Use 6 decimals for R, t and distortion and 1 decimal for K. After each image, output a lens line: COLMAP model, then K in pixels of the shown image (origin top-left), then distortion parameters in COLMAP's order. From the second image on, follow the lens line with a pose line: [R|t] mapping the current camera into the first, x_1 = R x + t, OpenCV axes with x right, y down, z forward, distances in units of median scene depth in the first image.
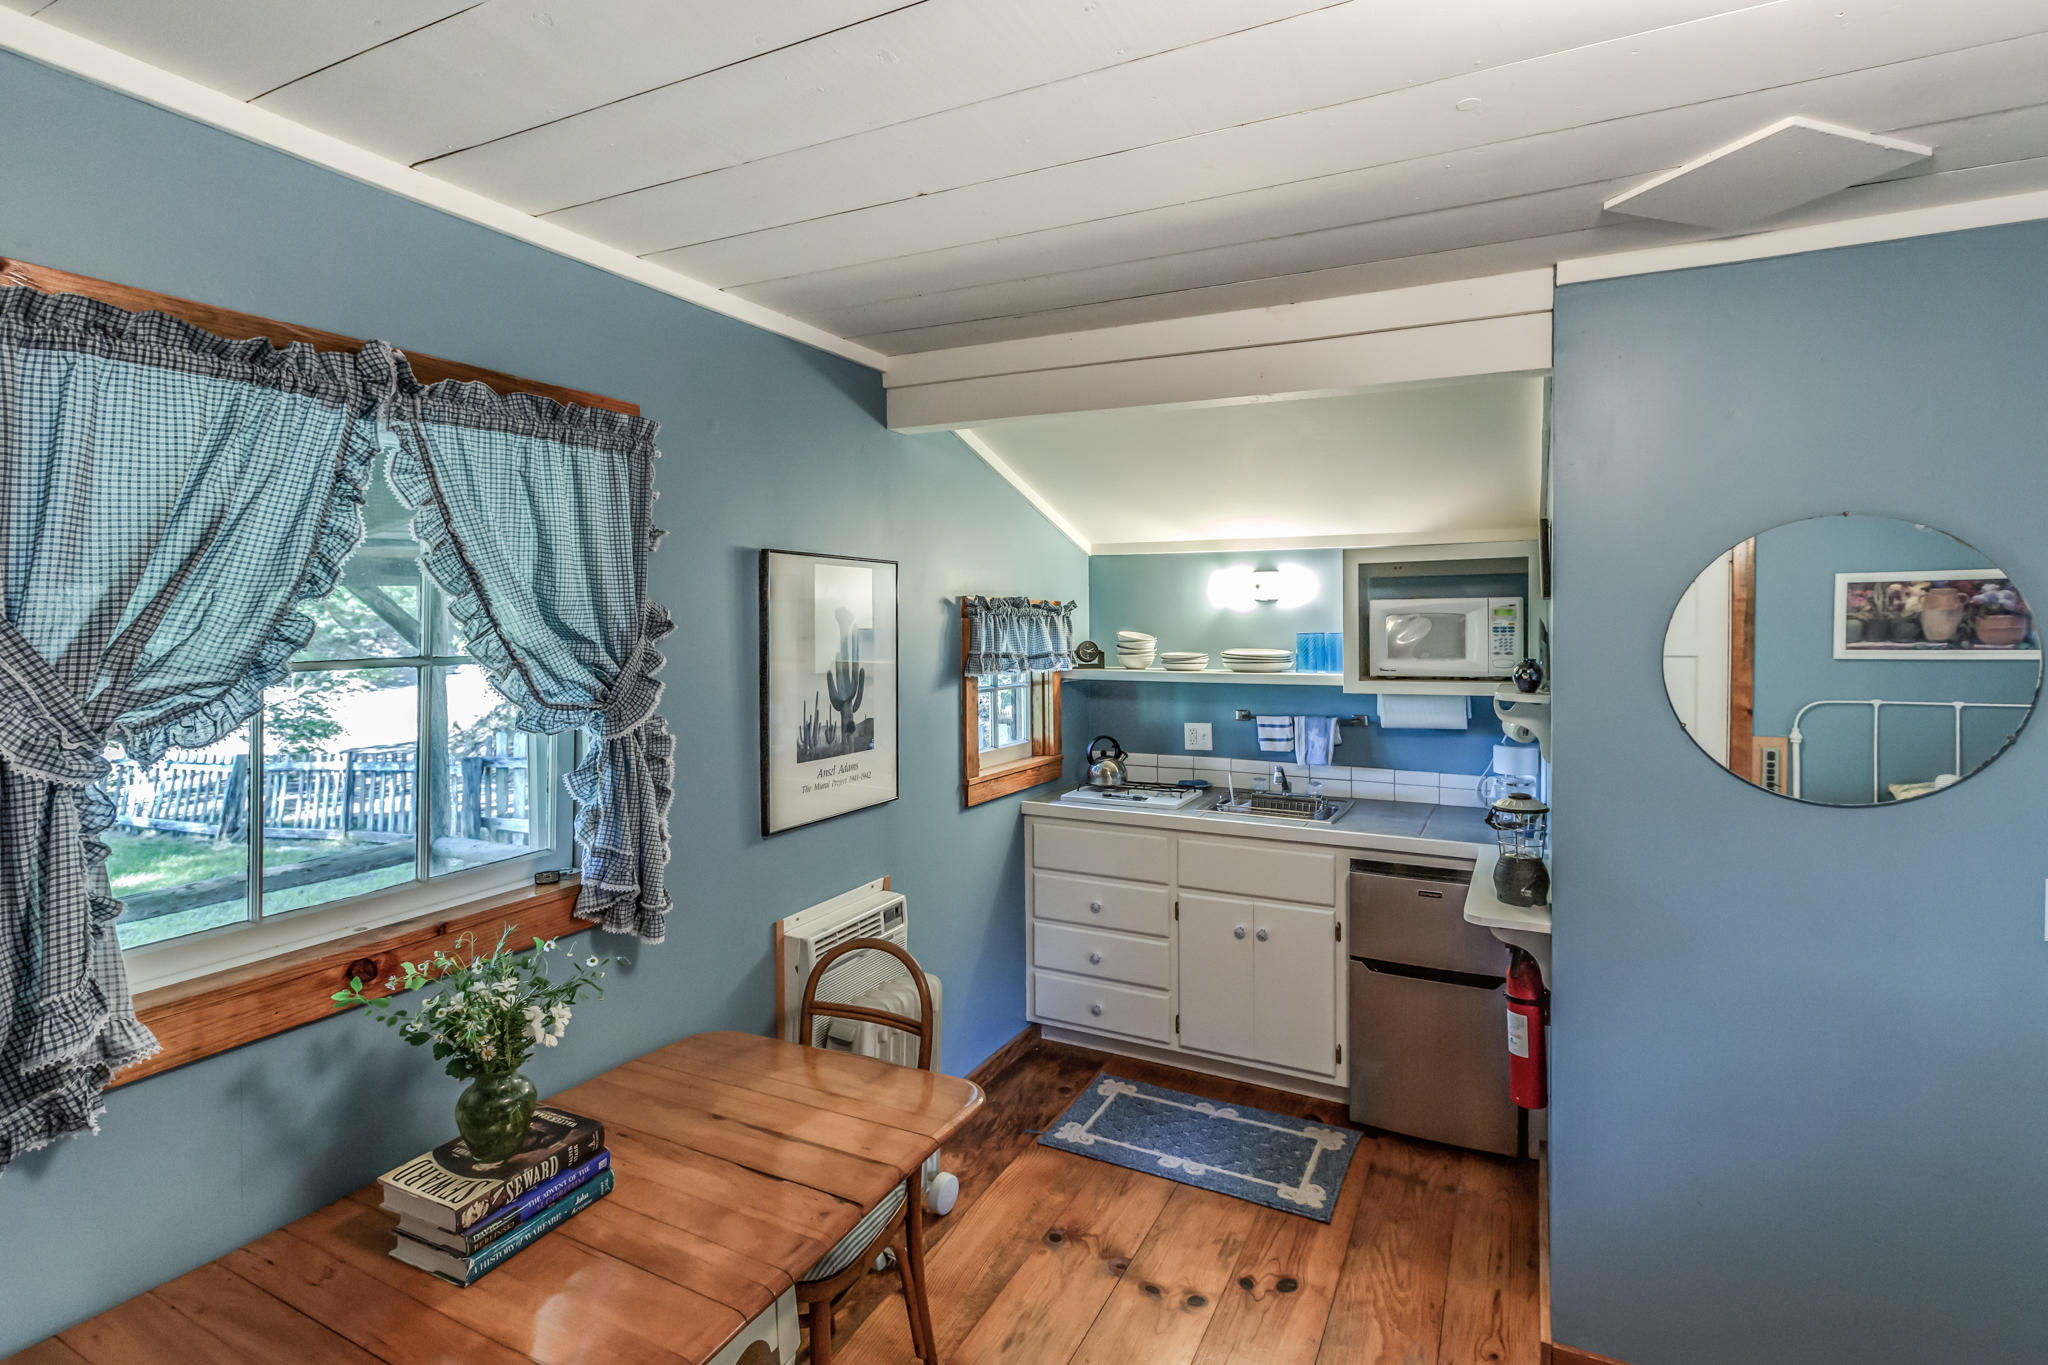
lens RADIAL K [[952.7, 0, 1045.1], [0, 952.7, 646.2], [0, 0, 1]] dist [-0.001519, -0.000652]
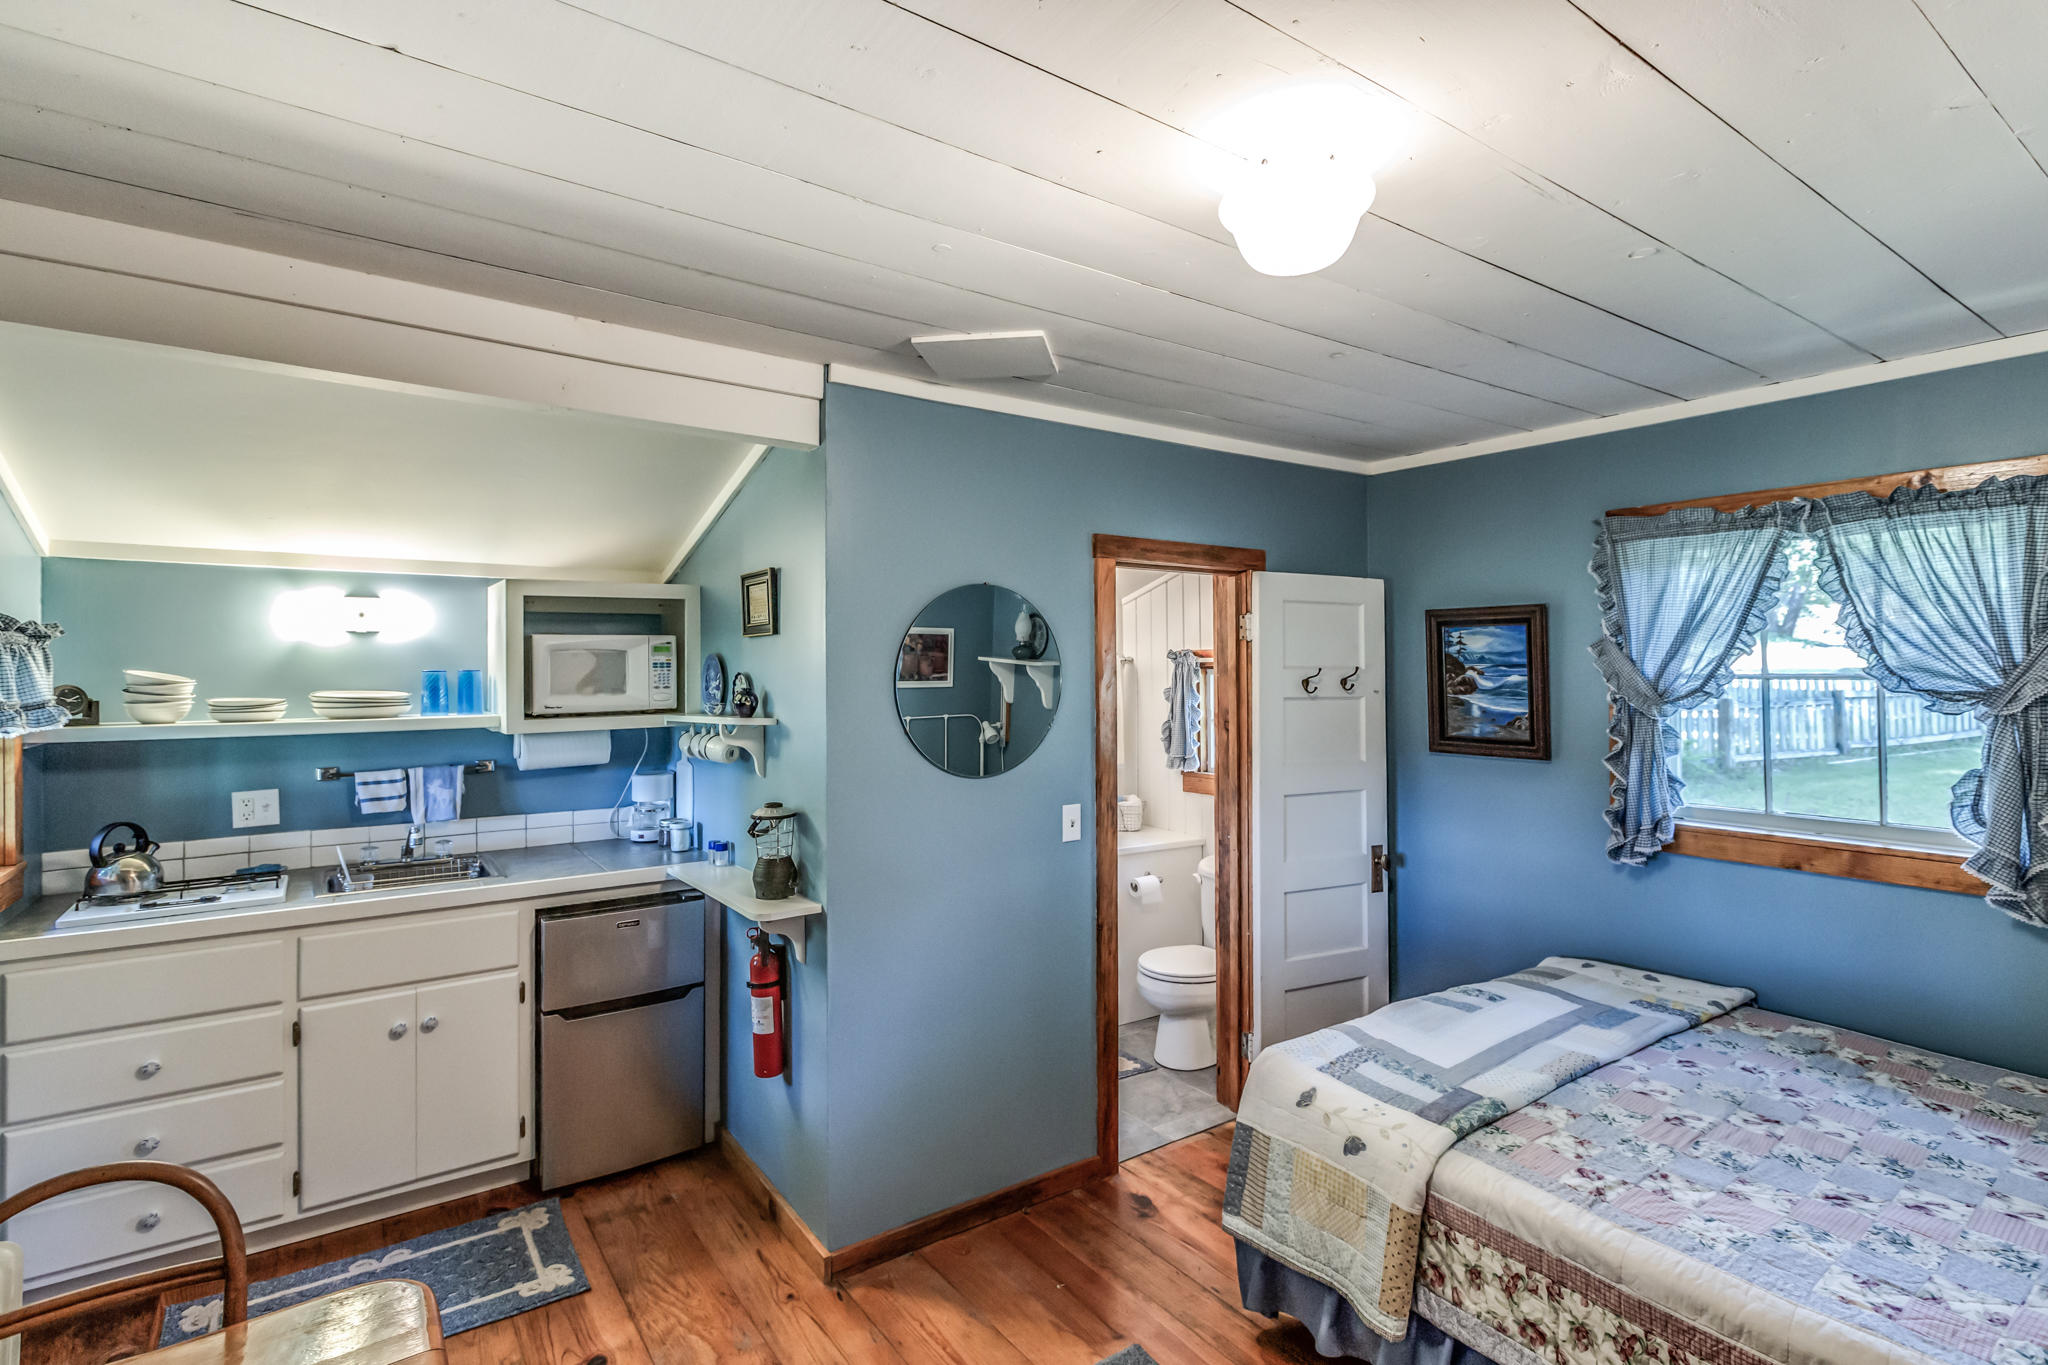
lens RADIAL K [[952.7, 0, 1021.2], [0, 952.7, 662.0], [0, 0, 1]] dist [-0.001519, -0.000652]
pose [[0.484934, 0.005349, 0.874535, -0.247773], [0.024694, 0.999499, -0.019806, 0.009737], [-0.874202, 0.031200, 0.484558, 0.113148]]
